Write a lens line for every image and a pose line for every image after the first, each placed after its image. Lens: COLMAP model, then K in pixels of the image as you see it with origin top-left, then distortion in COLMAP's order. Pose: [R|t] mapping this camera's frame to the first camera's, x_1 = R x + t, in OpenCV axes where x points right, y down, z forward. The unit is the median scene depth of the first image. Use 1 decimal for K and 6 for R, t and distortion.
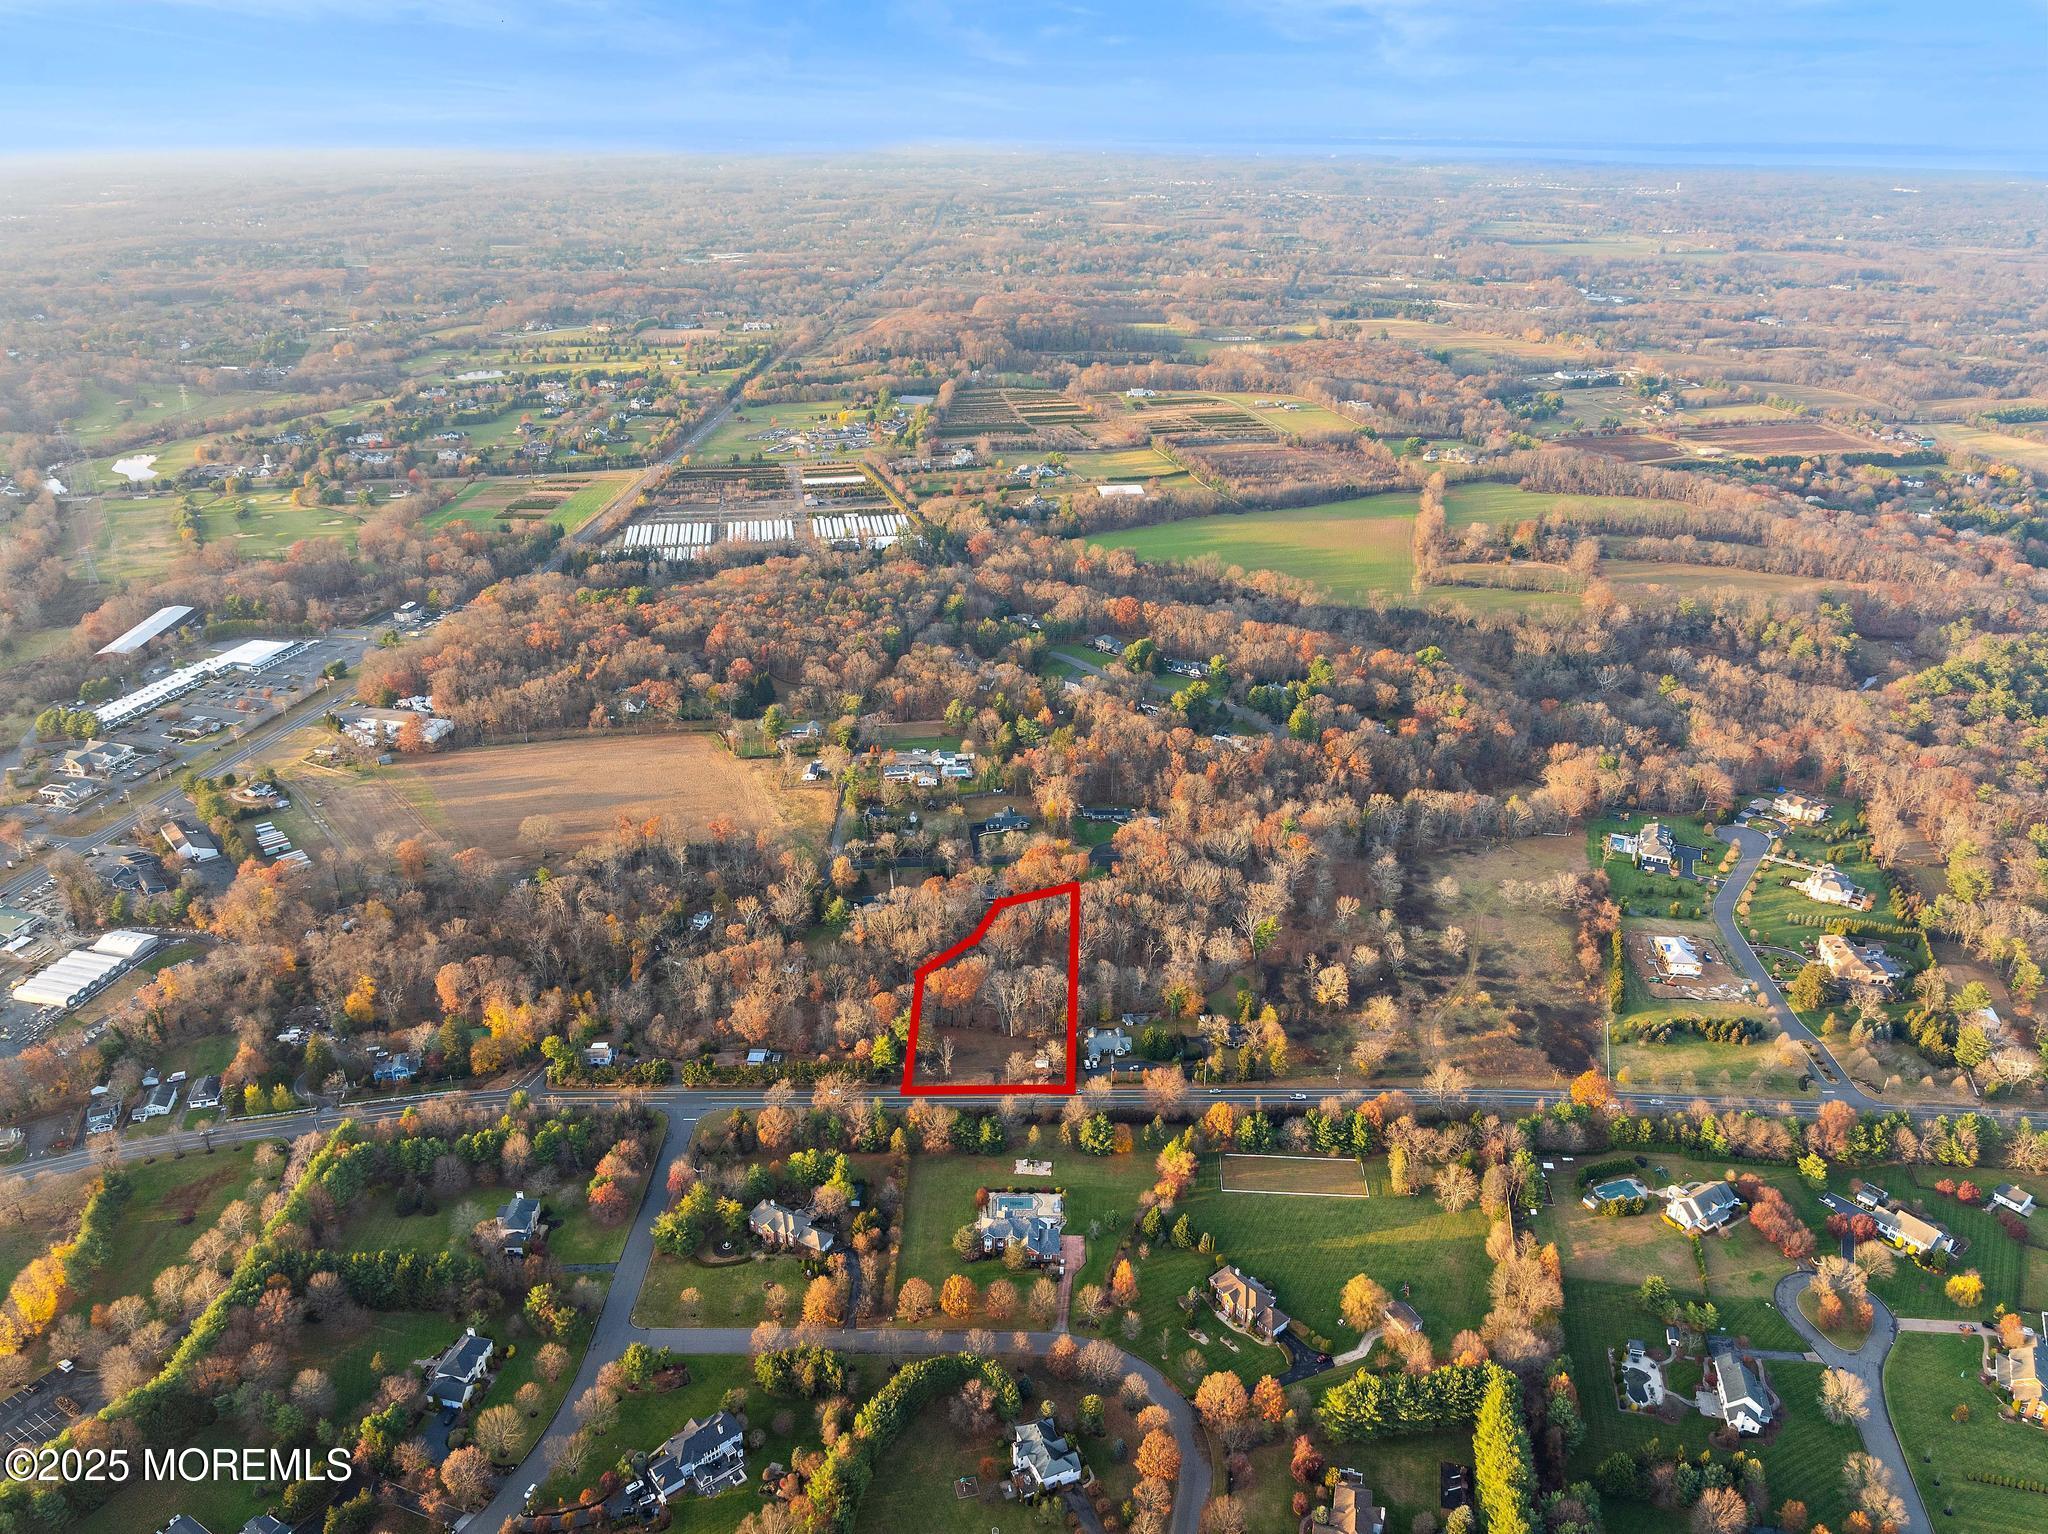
lens RADIAL K [[1486.4, 0, 1046.3], [0, 1486.4, 770.0], [0, 0, 1]] dist [-0.029391, 0.000623]
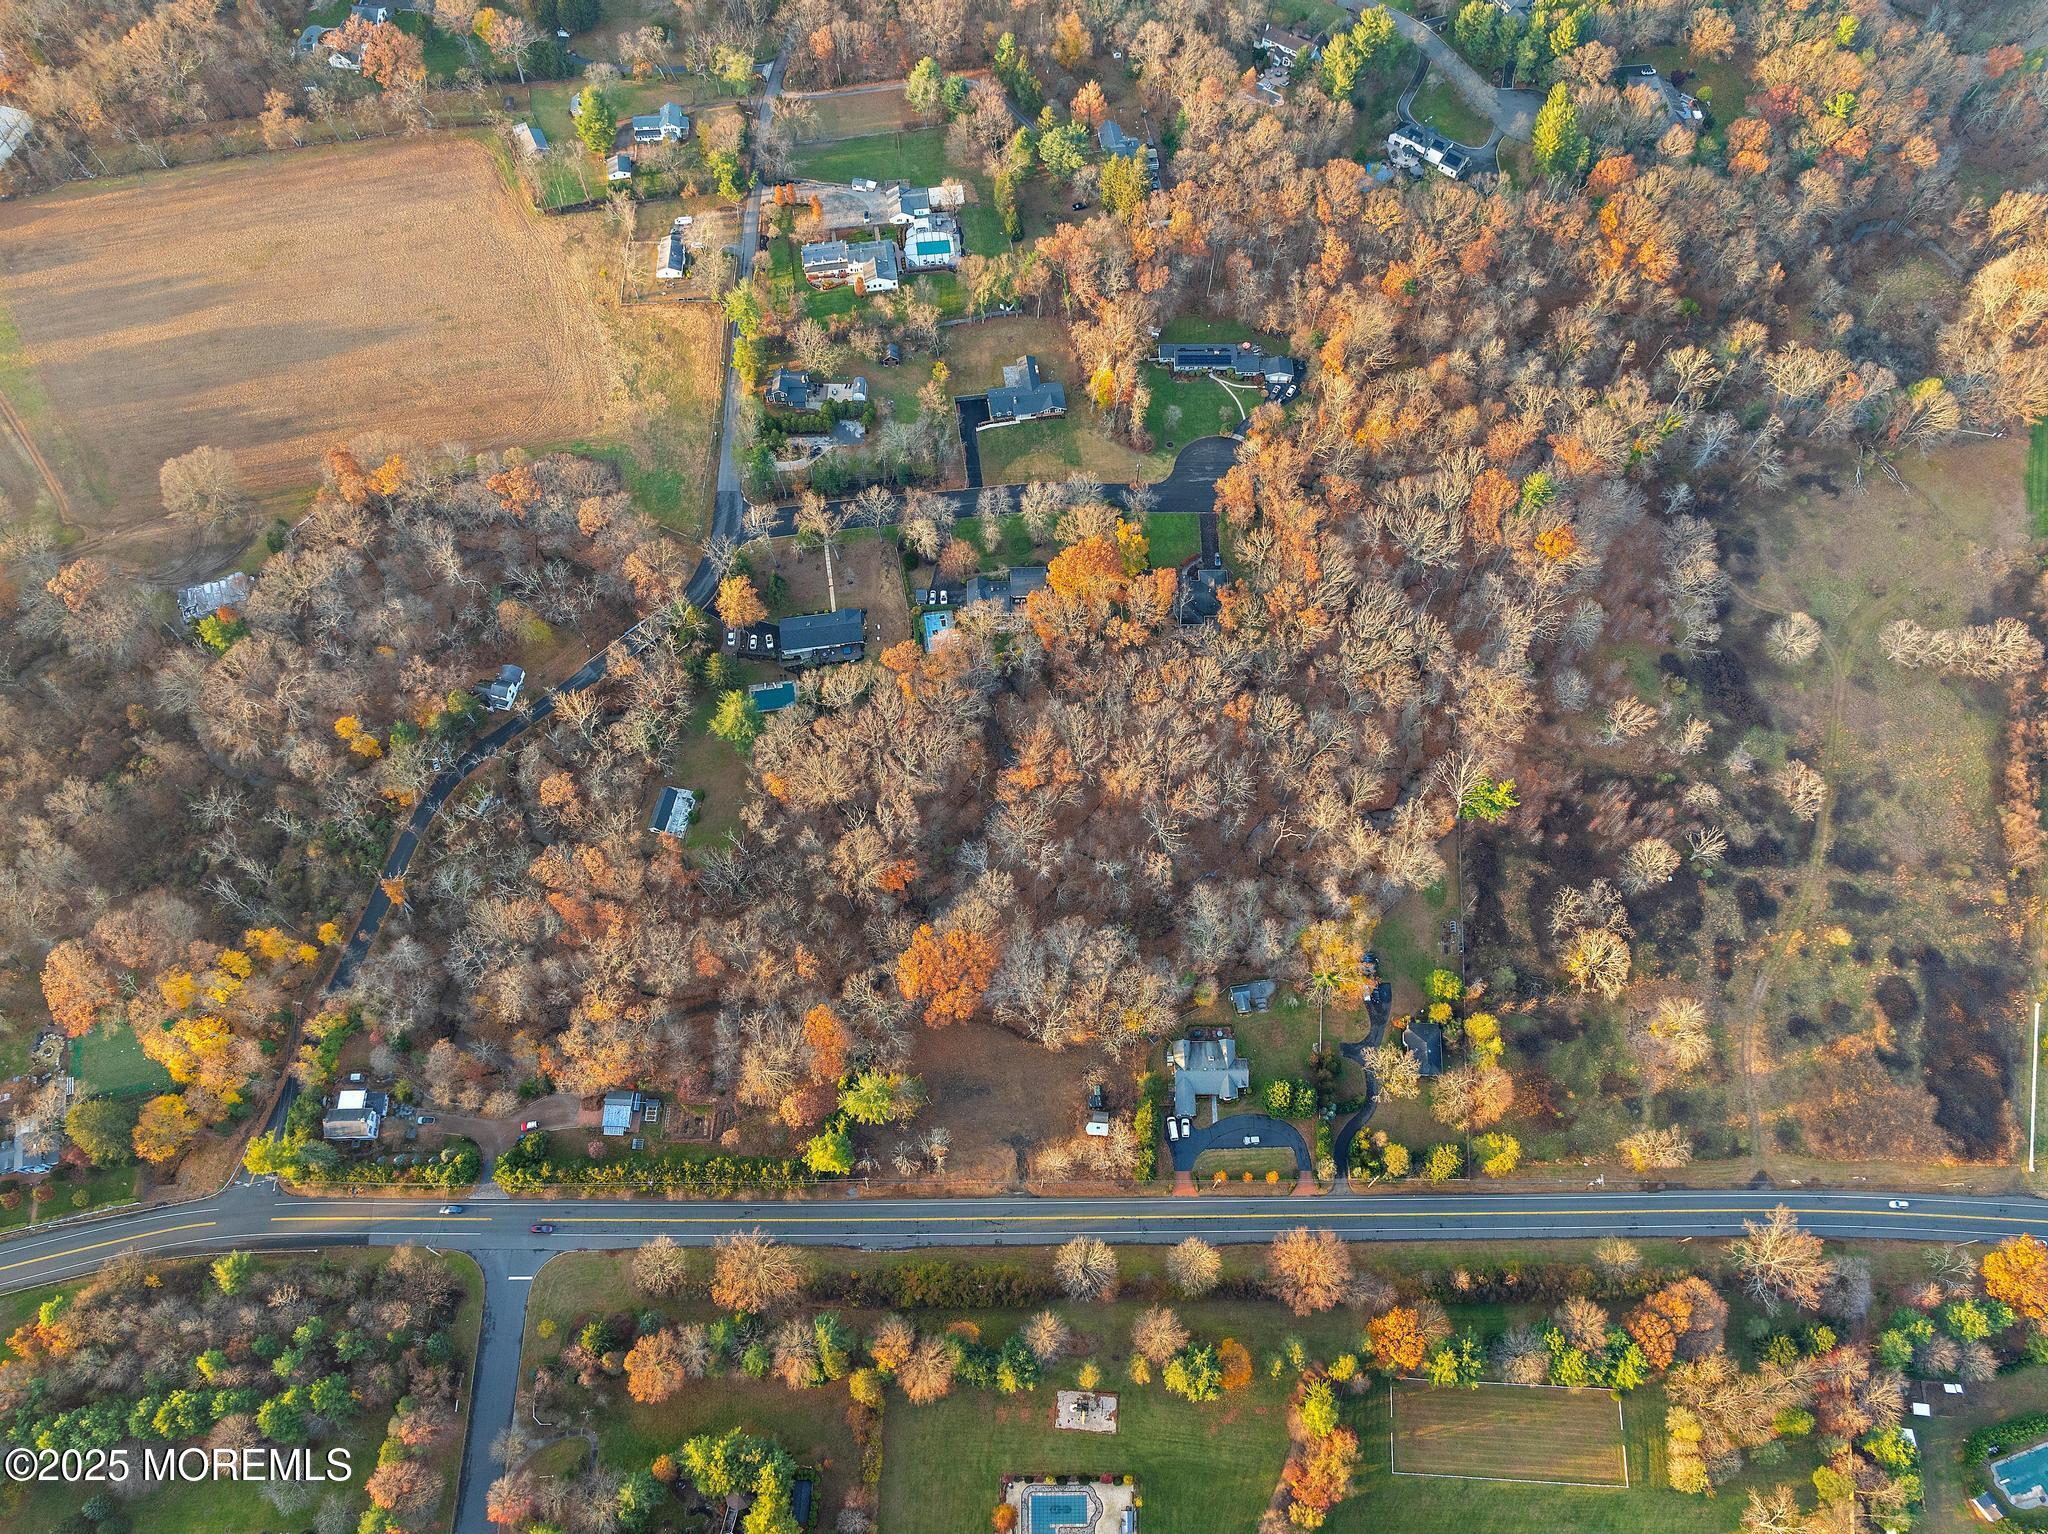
lens RADIAL K [[1486.4, 0, 1046.3], [0, 1486.4, 770.0], [0, 0, 1]] dist [-0.029391, 0.000623]
pose [[0.999970, 0.006646, 0.004098, -0.023487], [-0.007723, 0.764662, 0.644386, -0.259858], [0.001149, -0.644398, 0.764690, 0.559249]]
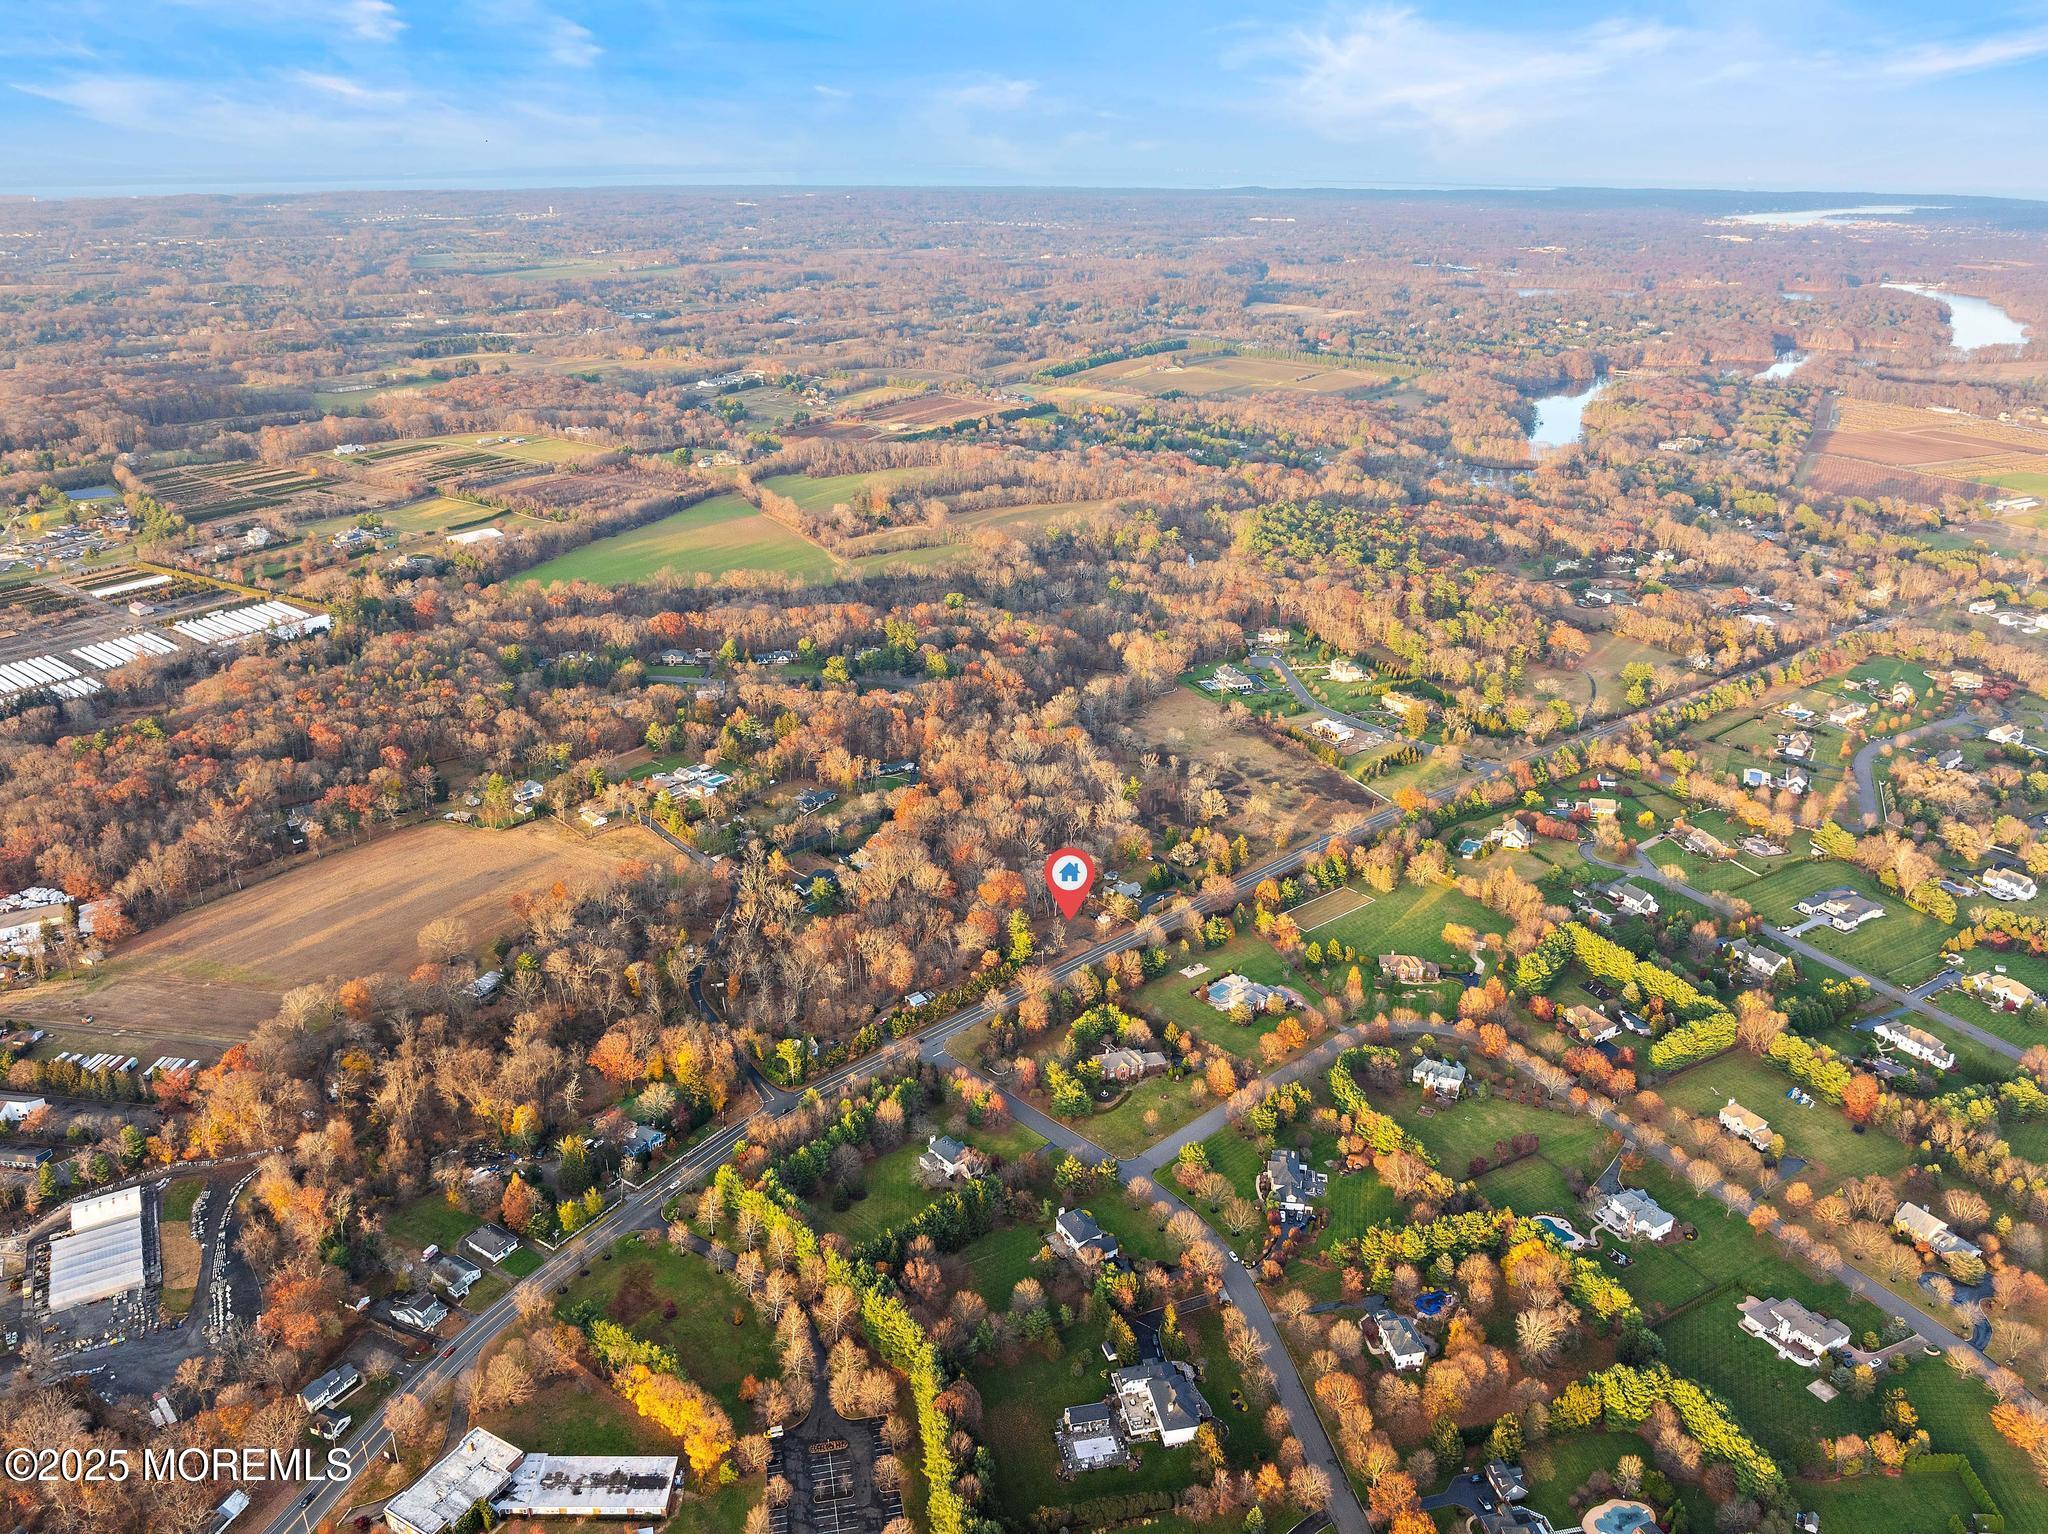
lens RADIAL K [[1486.4, 0, 1046.3], [0, 1486.4, 770.0], [0, 0, 1]] dist [-0.029391, 0.000623]
pose [[0.736677, -0.266360, 0.621578, -0.686575], [0.276273, 0.957499, 0.082878, -0.035113], [-0.617236, 0.110671, 0.778956, 0.034644]]
